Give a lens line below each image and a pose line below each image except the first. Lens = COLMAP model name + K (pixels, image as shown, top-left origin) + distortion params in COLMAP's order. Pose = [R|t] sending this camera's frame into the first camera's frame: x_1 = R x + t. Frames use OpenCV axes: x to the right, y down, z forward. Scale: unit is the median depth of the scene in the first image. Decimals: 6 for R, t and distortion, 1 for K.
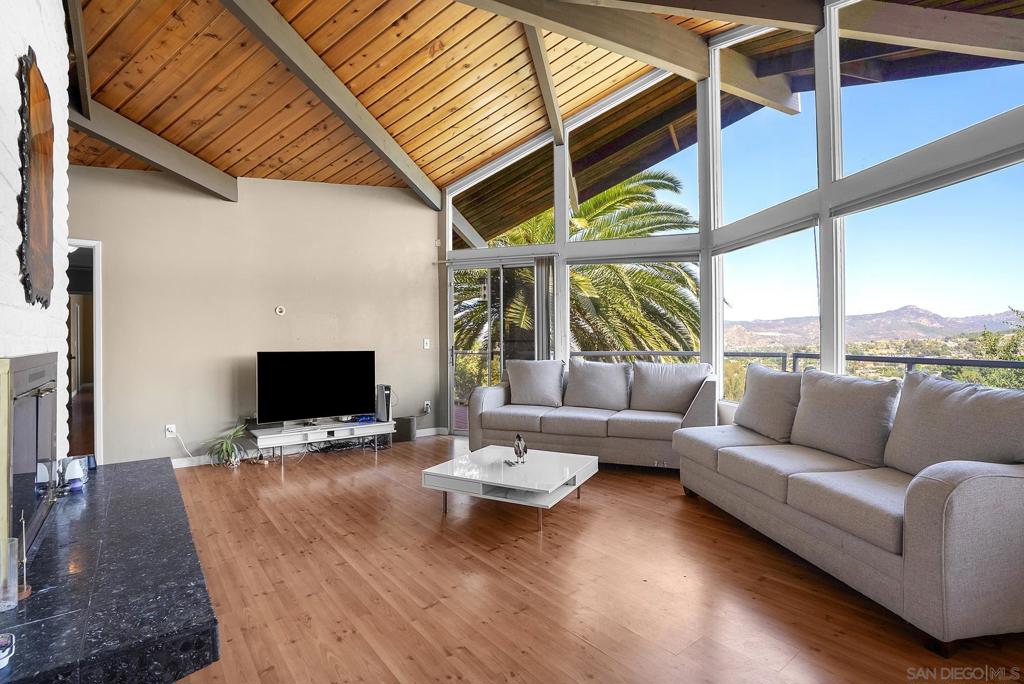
lens RADIAL K [[487.2, 0, 495.7], [0, 487.2, 341.3], [0, 0, 1]] dist [-0.043009, 0.014500]
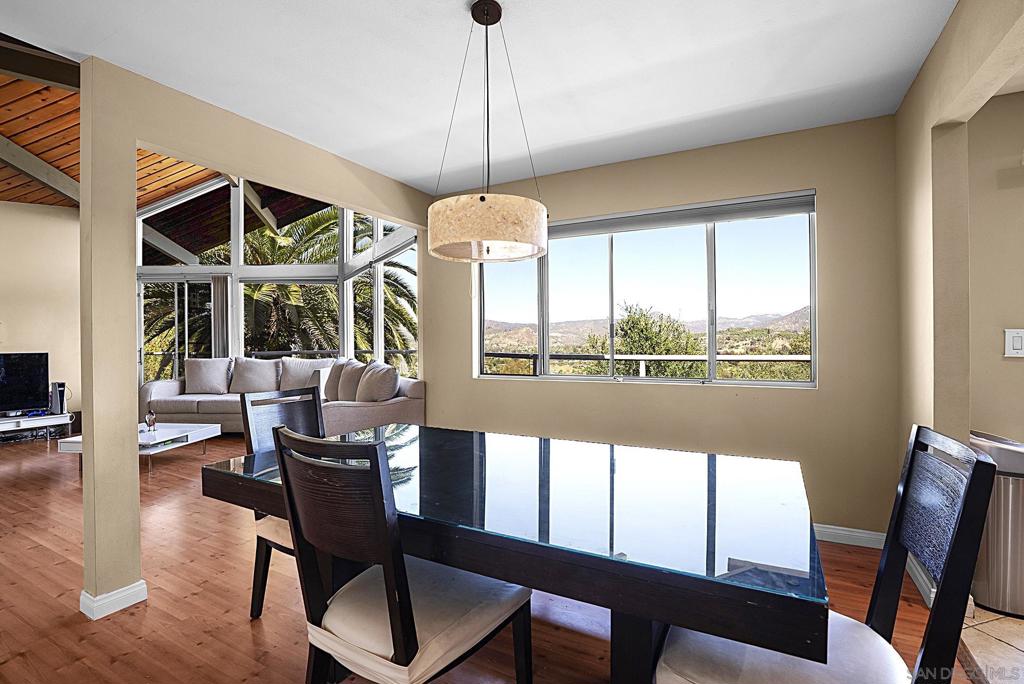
lens RADIAL K [[487.2, 0, 510.4], [0, 487.2, 339.6], [0, 0, 1]] dist [-0.043009, 0.014500]
pose [[0.916794, -0.003724, 0.399344, 0.330162], [0.005918, 0.999973, -0.004262, 0.000425], [-0.399318, 0.006271, 0.916791, -0.488809]]
